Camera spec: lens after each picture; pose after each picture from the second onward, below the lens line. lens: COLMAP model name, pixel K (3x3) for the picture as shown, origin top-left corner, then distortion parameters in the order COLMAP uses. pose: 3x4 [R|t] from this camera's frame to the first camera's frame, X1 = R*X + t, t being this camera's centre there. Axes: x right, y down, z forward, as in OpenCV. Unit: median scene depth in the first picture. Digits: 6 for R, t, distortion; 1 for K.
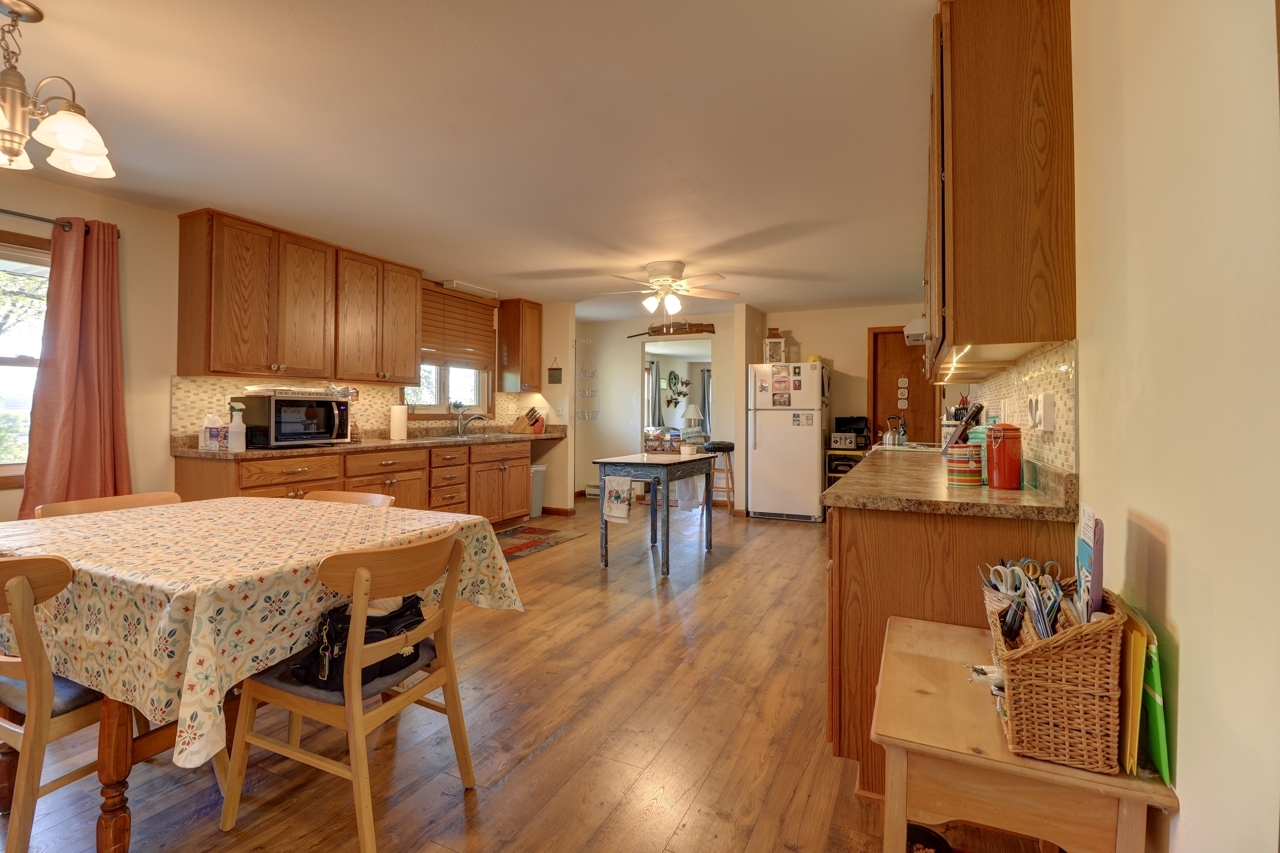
lens RADIAL K [[590.2, 0, 644.4], [0, 590.2, 410.0], [0, 0, 1]] dist [0.000889, -0.016697]
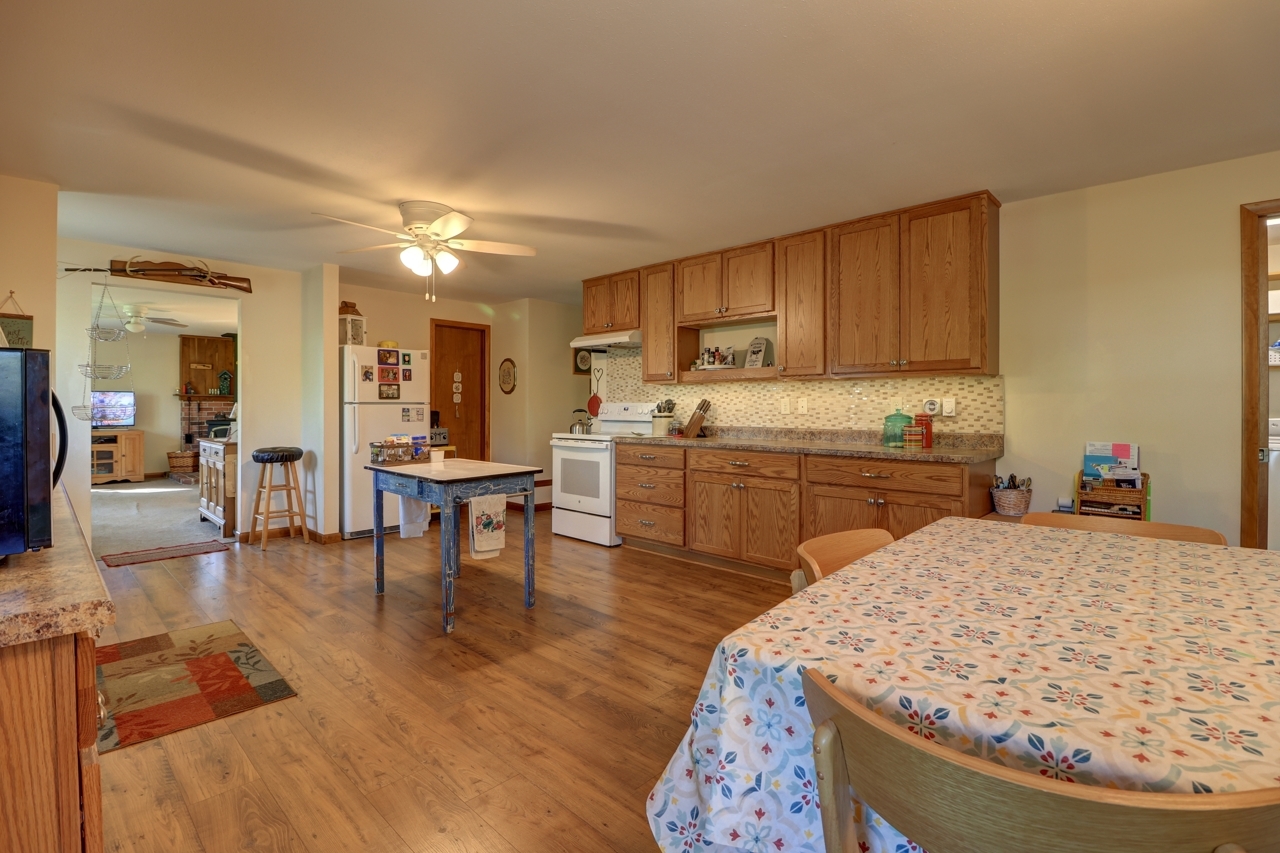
lens RADIAL K [[590.2, 0, 644.4], [0, 590.2, 410.0], [0, 0, 1]] dist [0.000889, -0.016697]
pose [[0.315619, -0.008491, 0.948848, -0.593488], [-0.002816, 0.999947, 0.009885, -0.000550], [-0.948882, -0.005792, 0.315579, 0.514697]]
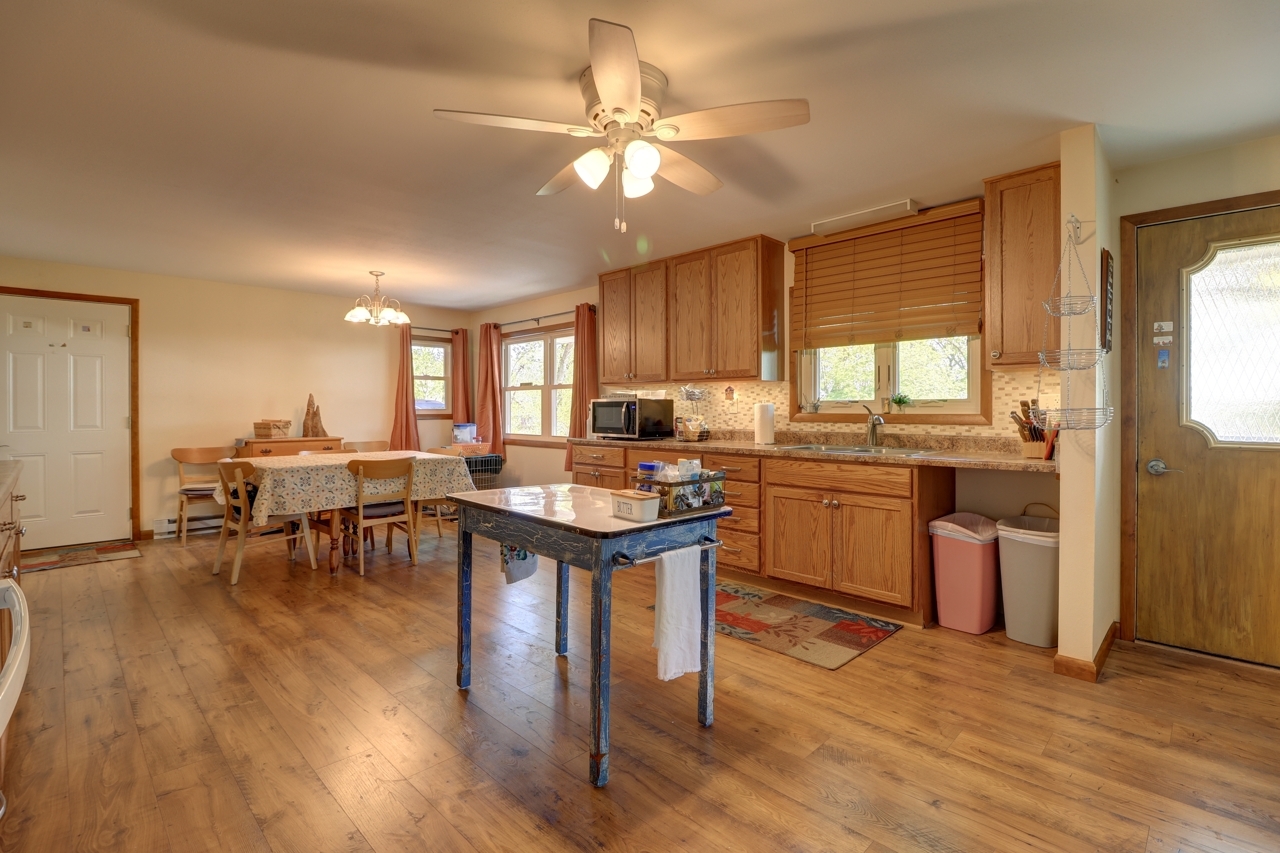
lens RADIAL K [[590.2, 0, 644.4], [0, 590.2, 410.0], [0, 0, 1]] dist [0.000889, -0.016697]
pose [[-0.337526, -0.003885, -0.941308, 0.458988], [0.000447, 0.999991, -0.004287, 0.005897], [0.941316, -0.001868, -0.337521, 1.185177]]
